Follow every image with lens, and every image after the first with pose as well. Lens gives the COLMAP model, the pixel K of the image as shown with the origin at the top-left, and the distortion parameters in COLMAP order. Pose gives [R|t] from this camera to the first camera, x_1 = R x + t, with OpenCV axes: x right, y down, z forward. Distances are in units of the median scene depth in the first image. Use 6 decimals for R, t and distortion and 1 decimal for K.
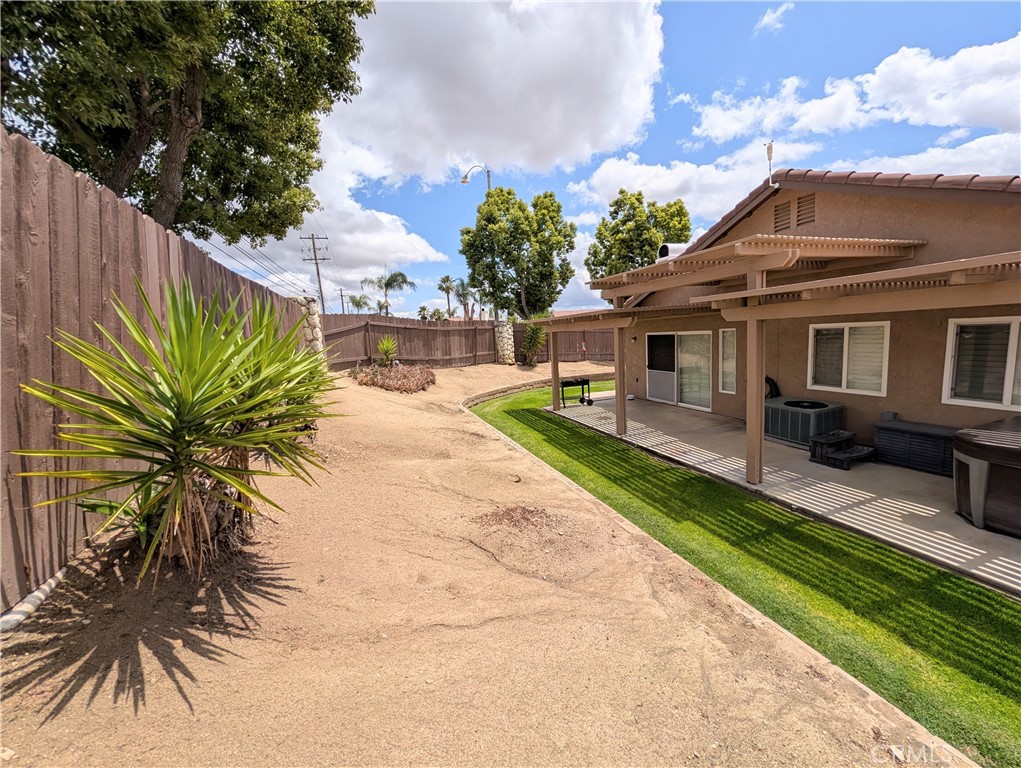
lens RADIAL K [[391.1, 0, 510.5], [0, 391.1, 384.0], [0, 0, 1]] dist [0.001934, 0.000085]
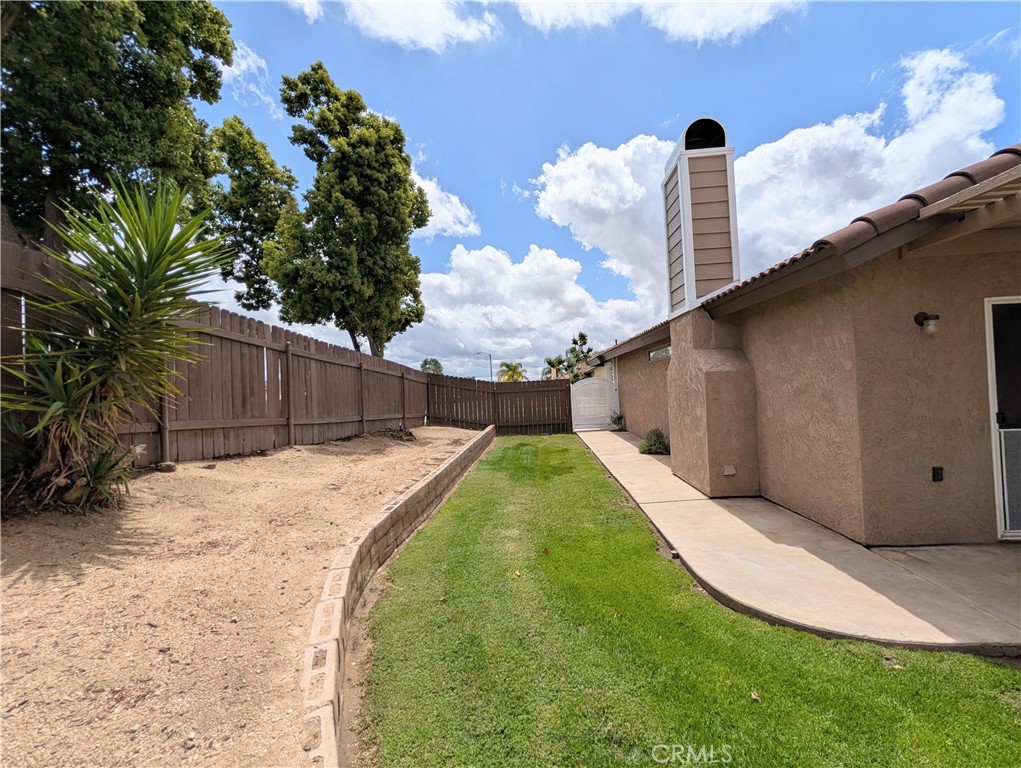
lens RADIAL K [[391.1, 0, 510.5], [0, 391.1, 384.0], [0, 0, 1]] dist [0.001934, 0.000085]
pose [[0.394599, 0.054700, 0.917224, -0.046032], [0.135600, 0.983830, -0.117009, -0.102320], [-0.908793, 0.170547, 0.380801, 1.487935]]
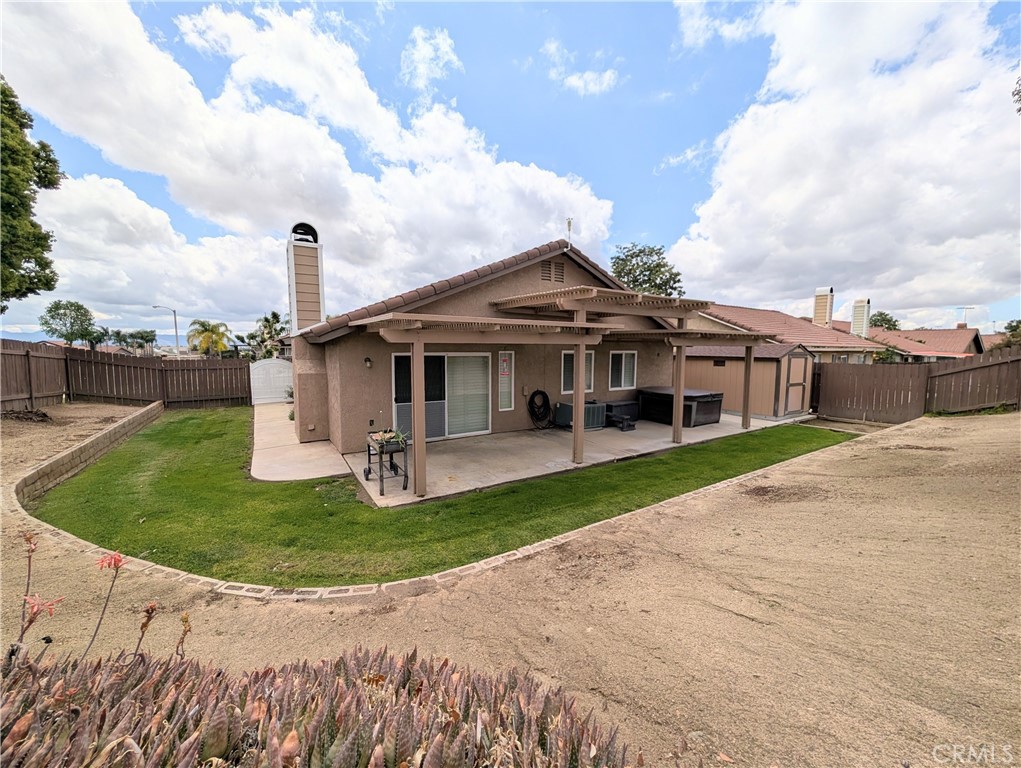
lens RADIAL K [[391.1, 0, 510.5], [0, 391.1, 384.0], [0, 0, 1]] dist [0.001934, 0.000085]
pose [[-0.233382, -0.030583, 0.971904, -0.482697], [0.131496, 0.989331, 0.062707, -0.111539], [-0.963453, 0.142436, -0.226871, 1.181986]]
